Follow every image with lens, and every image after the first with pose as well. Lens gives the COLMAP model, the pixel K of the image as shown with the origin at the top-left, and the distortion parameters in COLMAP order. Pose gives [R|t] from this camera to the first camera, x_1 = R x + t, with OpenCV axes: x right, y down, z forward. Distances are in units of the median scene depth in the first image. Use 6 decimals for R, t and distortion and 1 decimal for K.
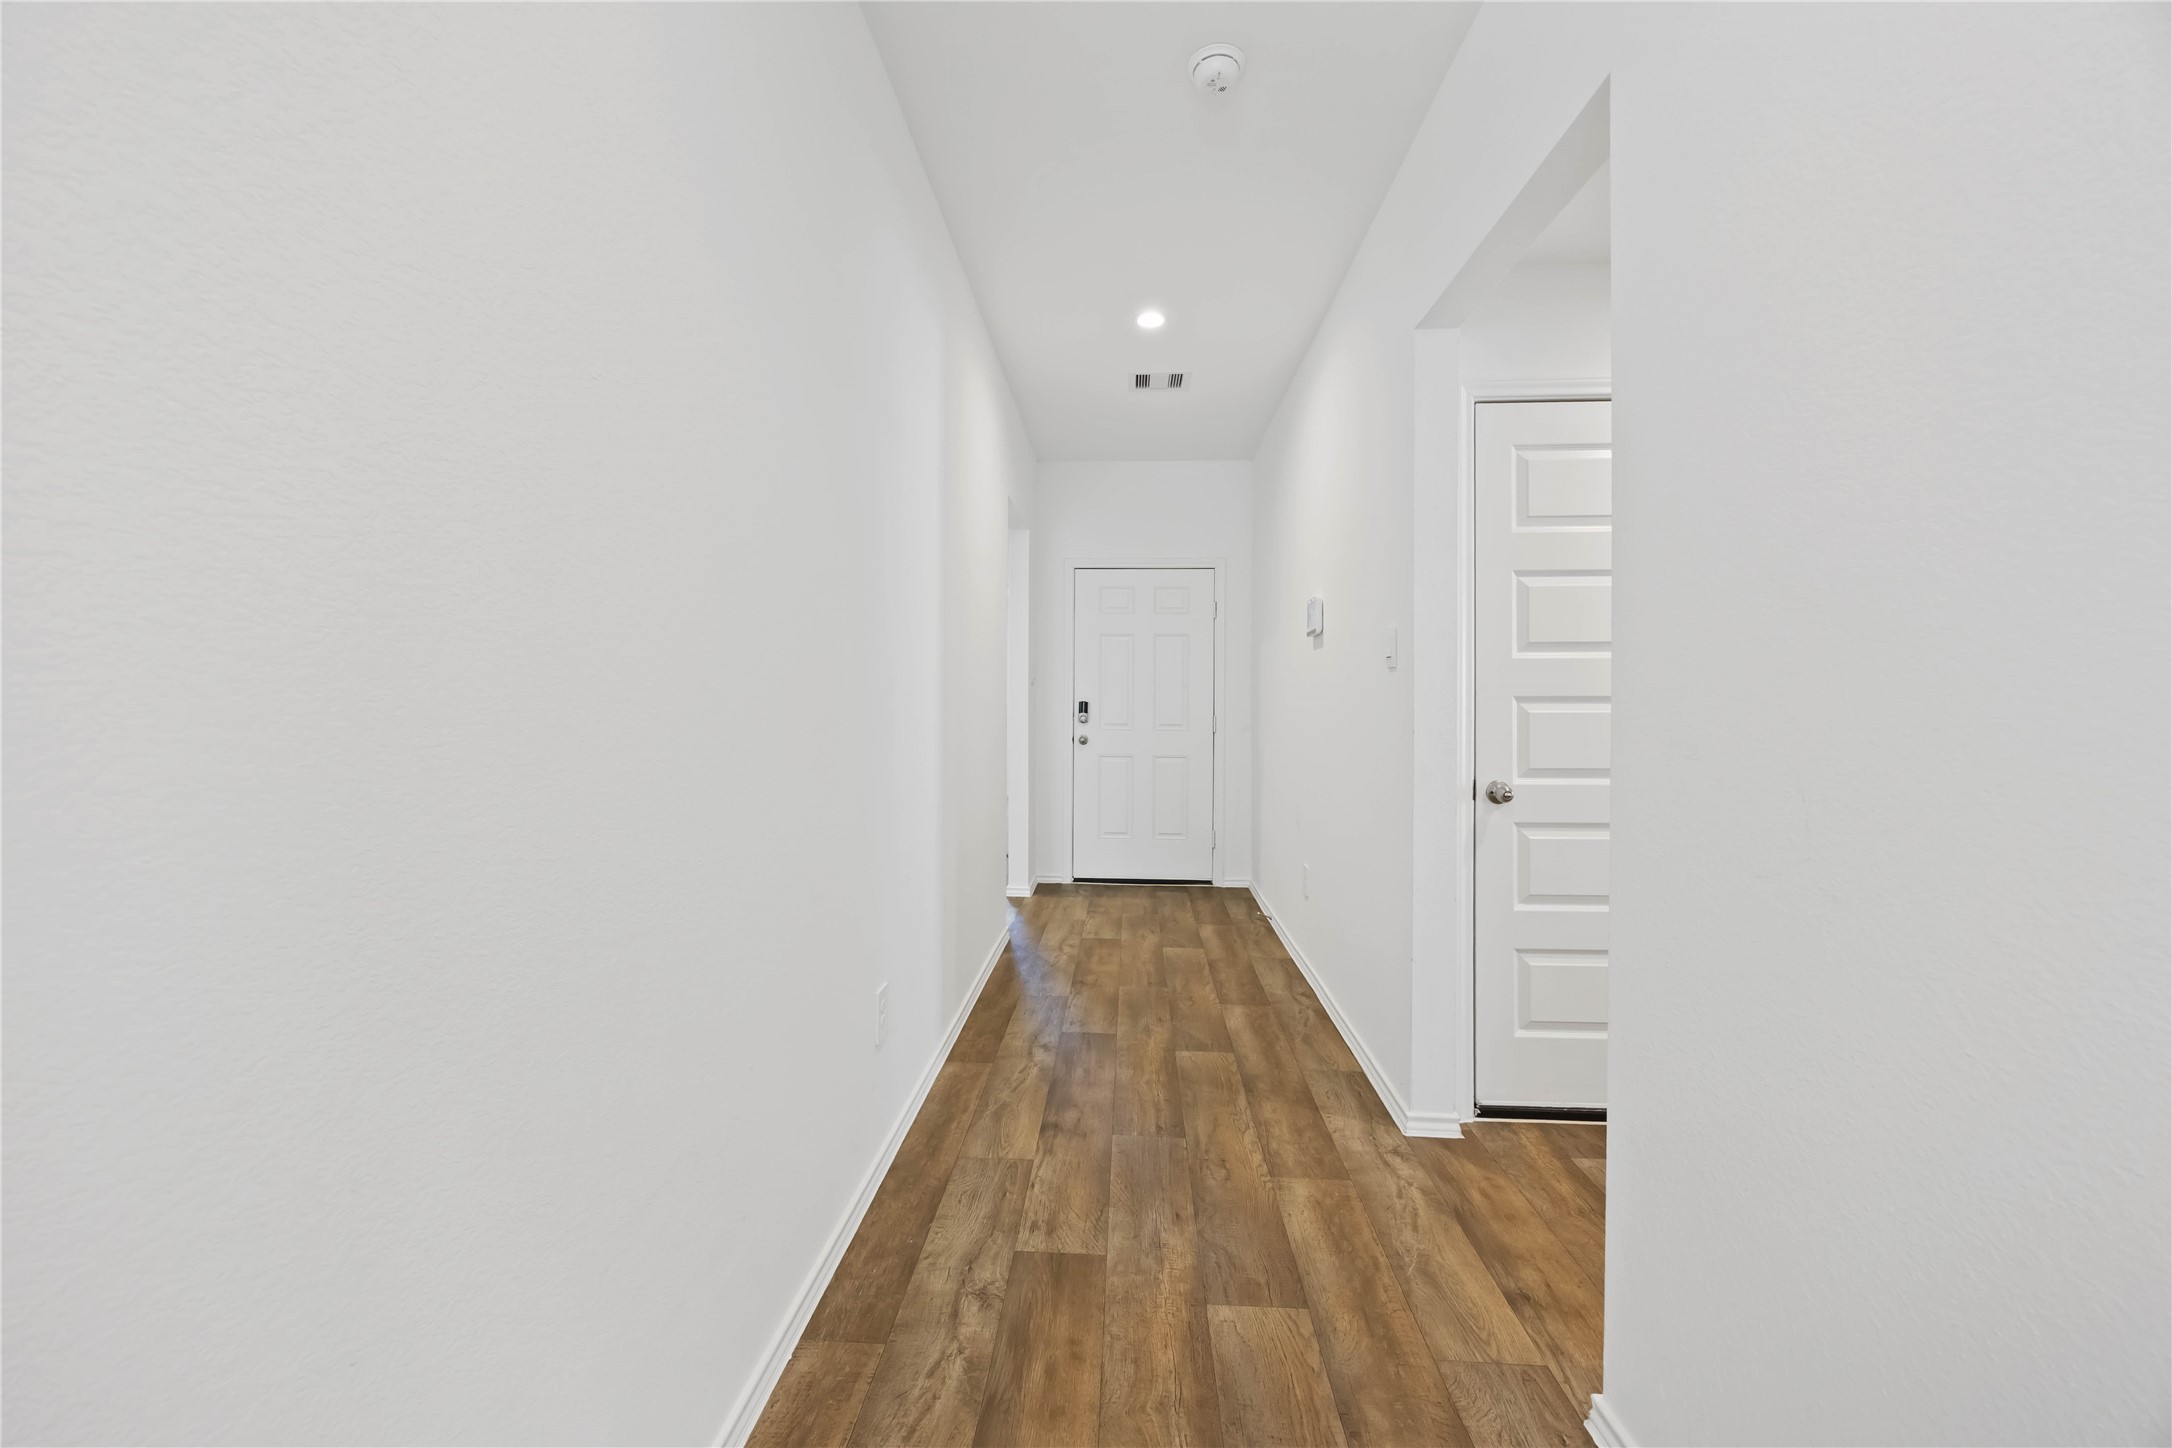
lens RADIAL K [[821.6, 0, 1085.3], [0, 821.6, 711.6], [0, 0, 1]] dist [-0.002258, 0.000321]
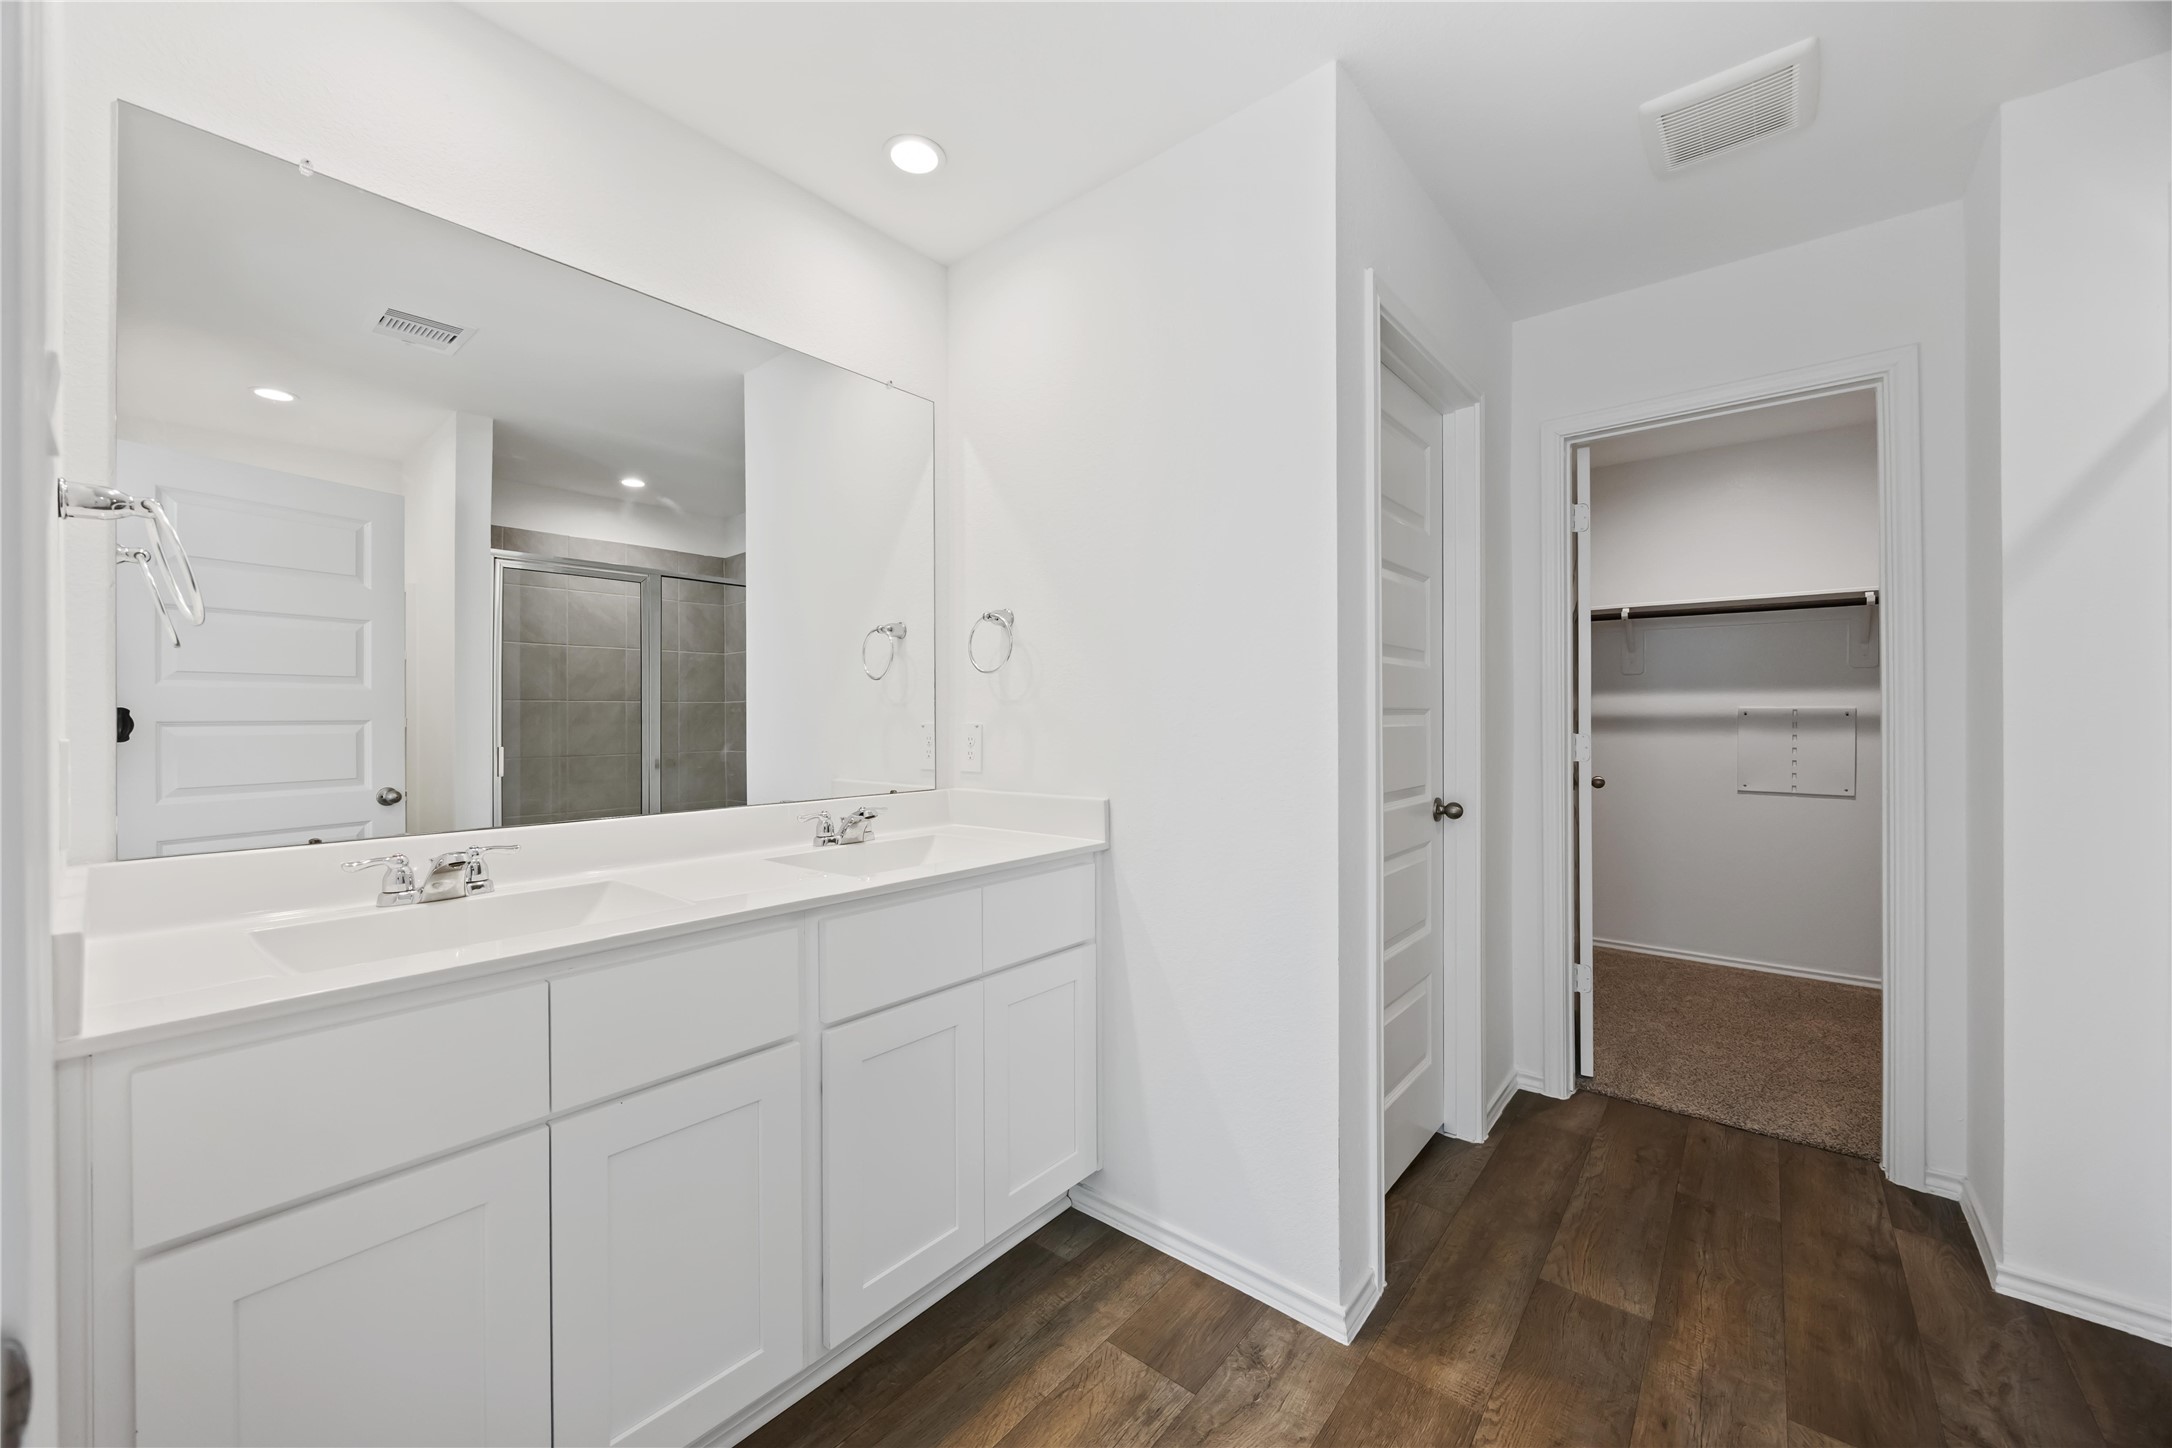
lens RADIAL K [[821.6, 0, 1086.4], [0, 821.6, 732.7], [0, 0, 1]] dist [-0.002258, 0.000321]
pose [[-0.806162, -0.016029, 0.591478, 0.115096], [0.003004, 0.999509, 0.031181, -0.021895], [-0.591687, 0.026914, -0.805718, 2.035937]]
